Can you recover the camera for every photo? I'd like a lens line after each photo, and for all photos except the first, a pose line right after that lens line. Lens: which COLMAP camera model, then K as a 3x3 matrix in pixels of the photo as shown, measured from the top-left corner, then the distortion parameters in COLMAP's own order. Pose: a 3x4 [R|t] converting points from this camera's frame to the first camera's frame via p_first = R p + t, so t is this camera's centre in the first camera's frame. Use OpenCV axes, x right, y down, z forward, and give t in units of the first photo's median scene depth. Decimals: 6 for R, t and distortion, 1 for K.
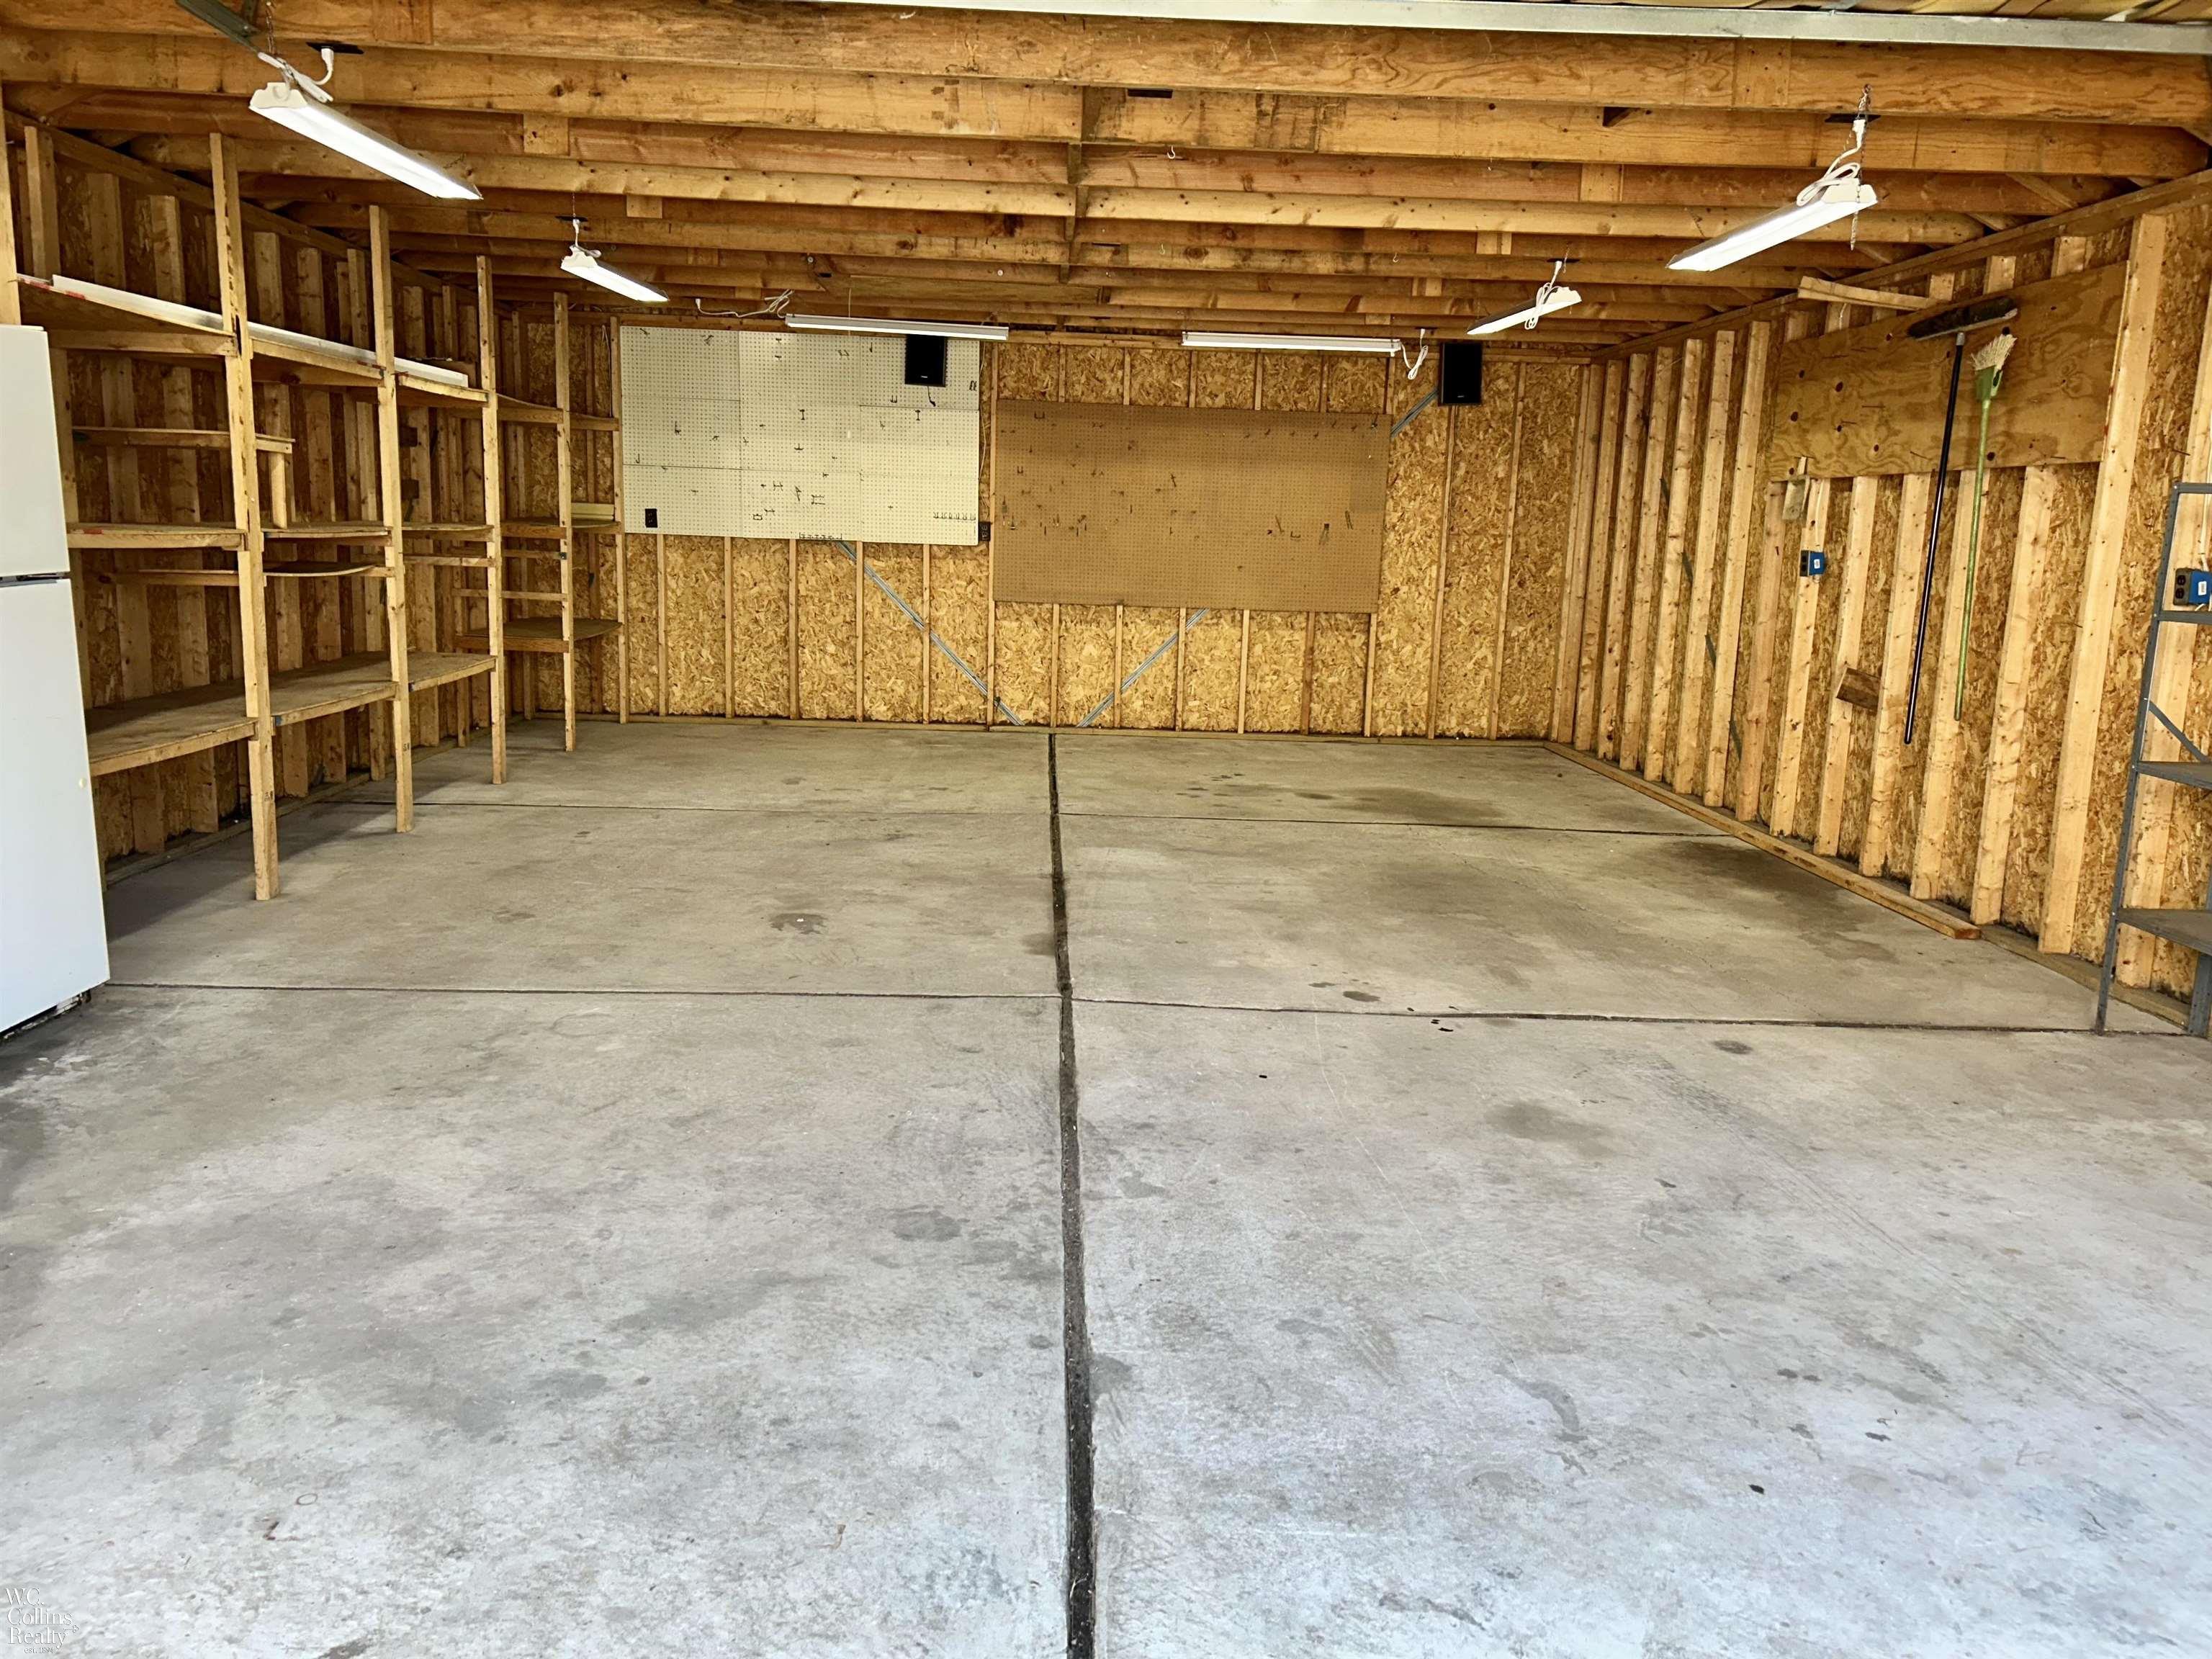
lens RADIAL K [[1690.6, 0, 1106.0], [0, 1690.6, 829.5], [0, 0, 1]] dist [0.006812, 0.000637]
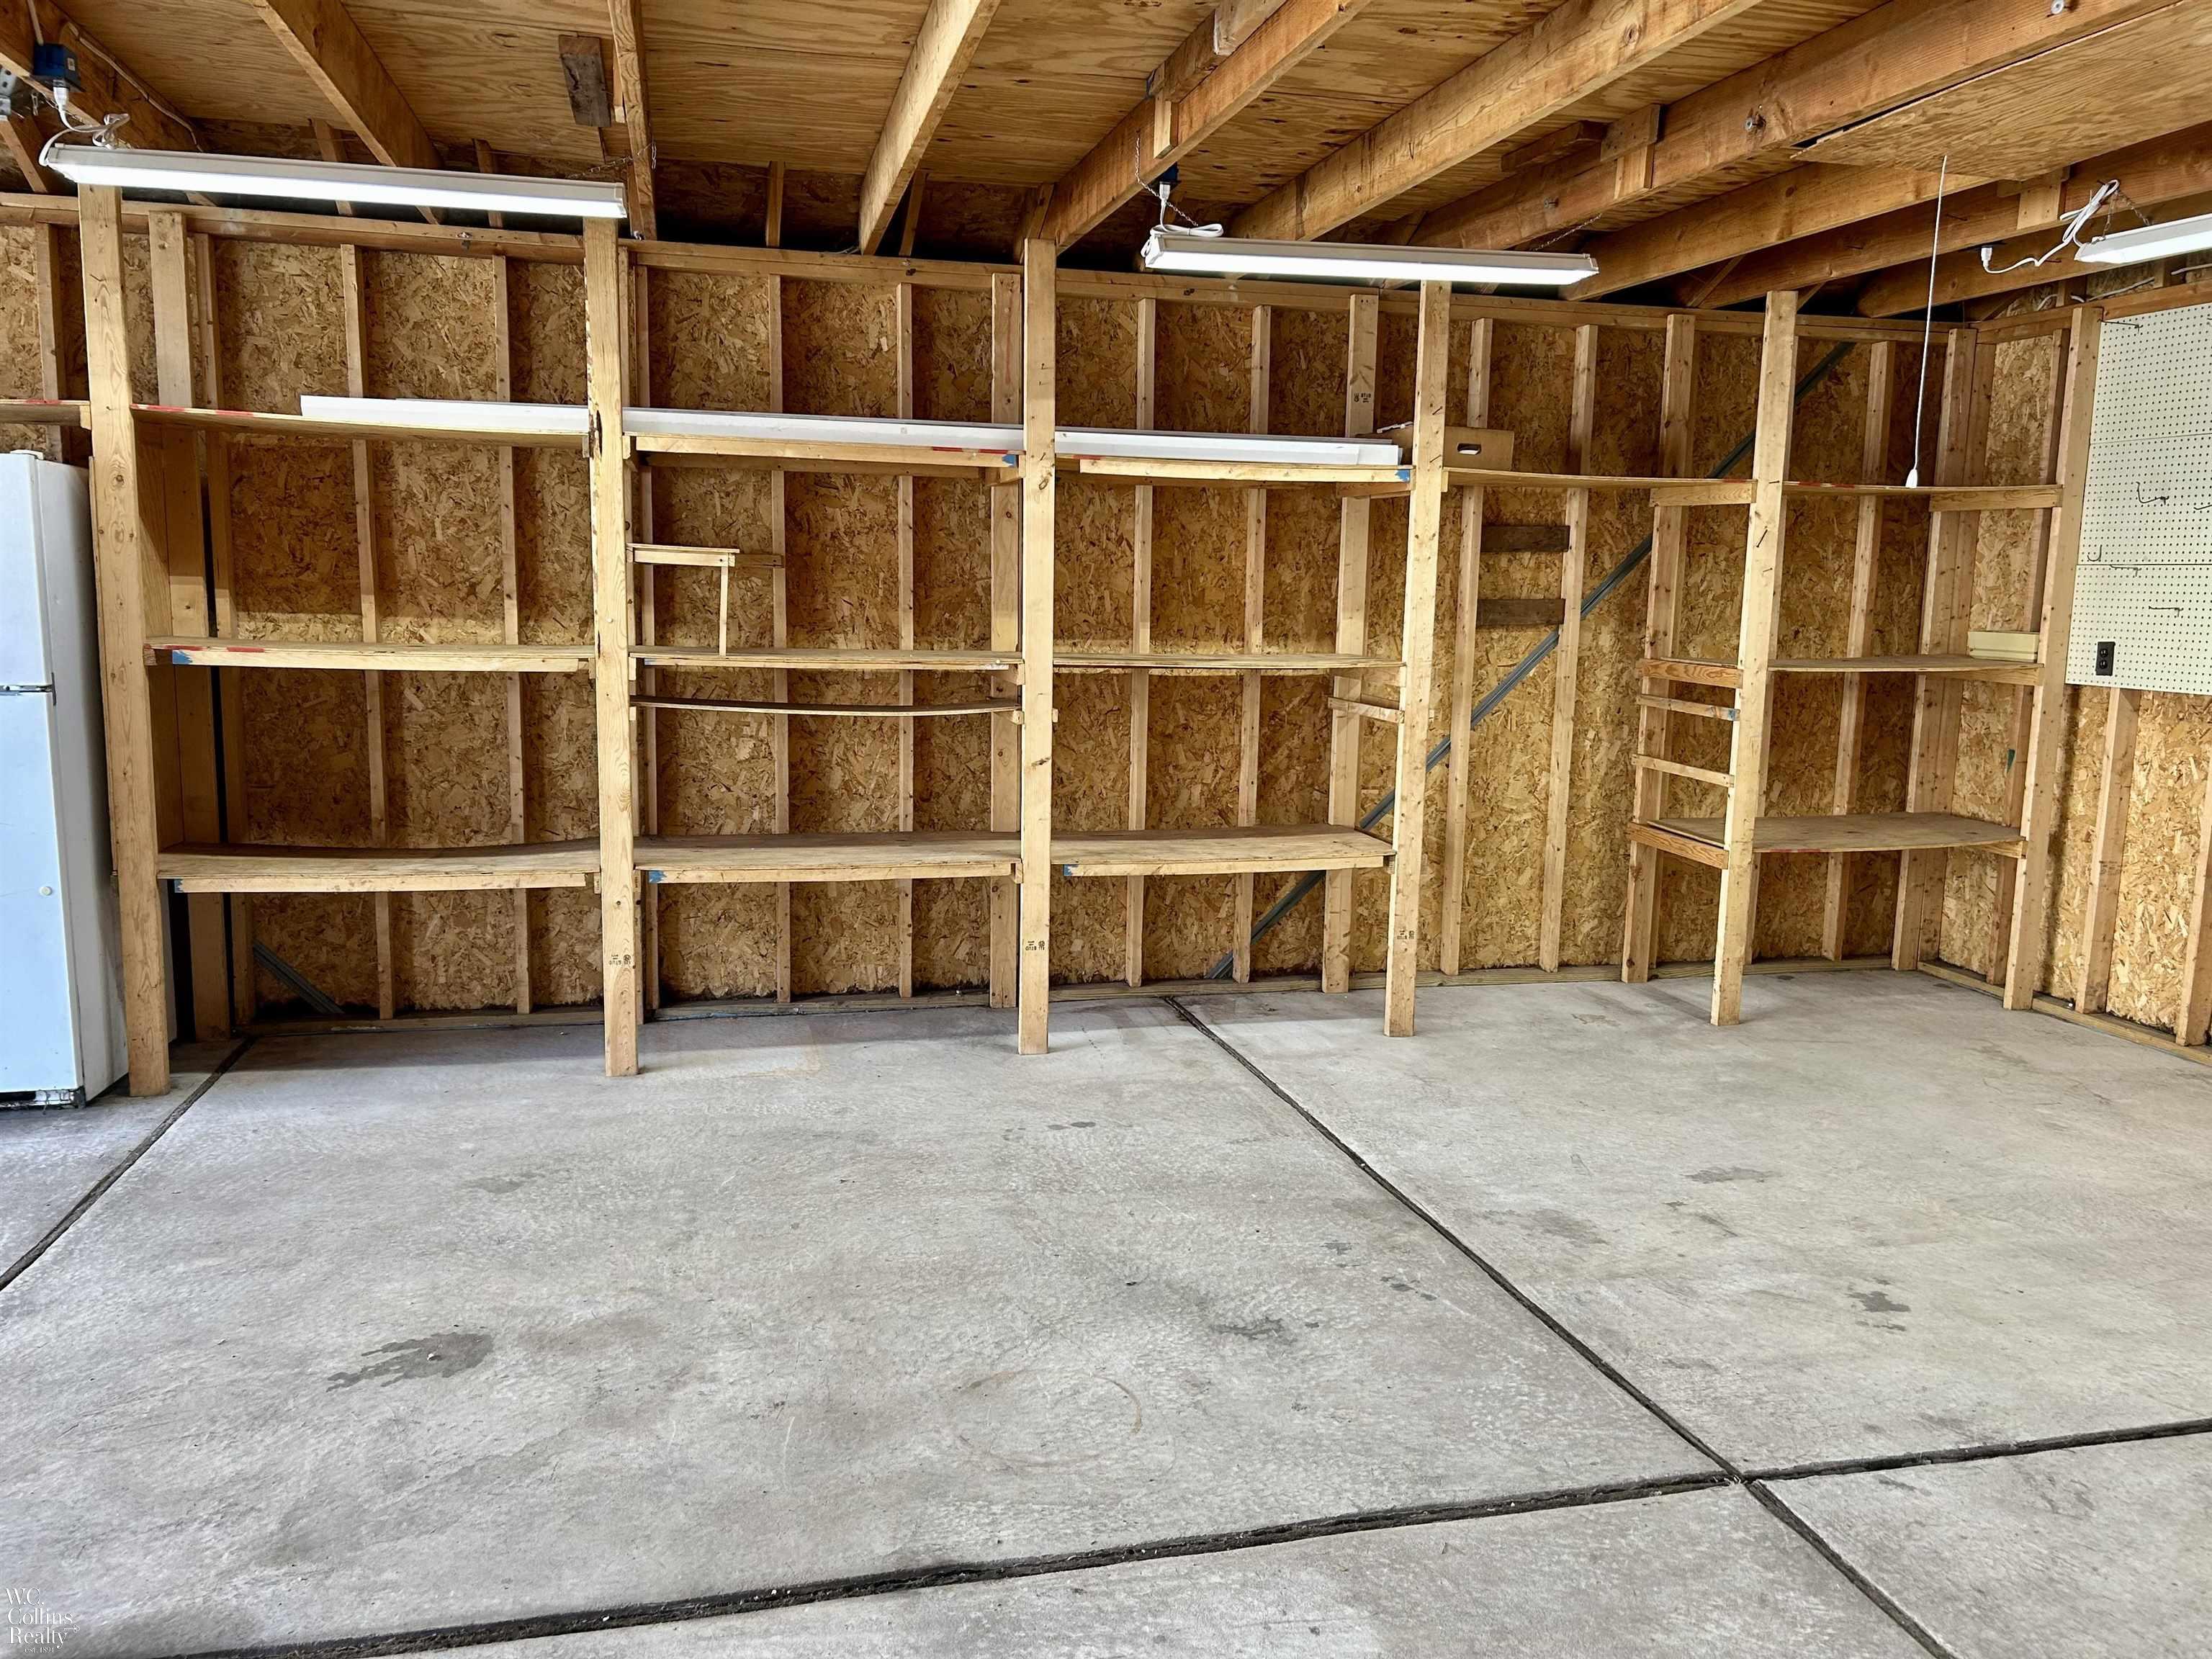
lens RADIAL K [[1690.6, 0, 1106.0], [0, 1690.6, 829.5], [0, 0, 1]] dist [0.006812, 0.000637]
pose [[0.200366, 0.114735, -0.972980, 0.280223], [-0.190878, 0.978660, 0.076097, -0.144519], [0.960947, 0.170473, 0.217990, 0.760929]]
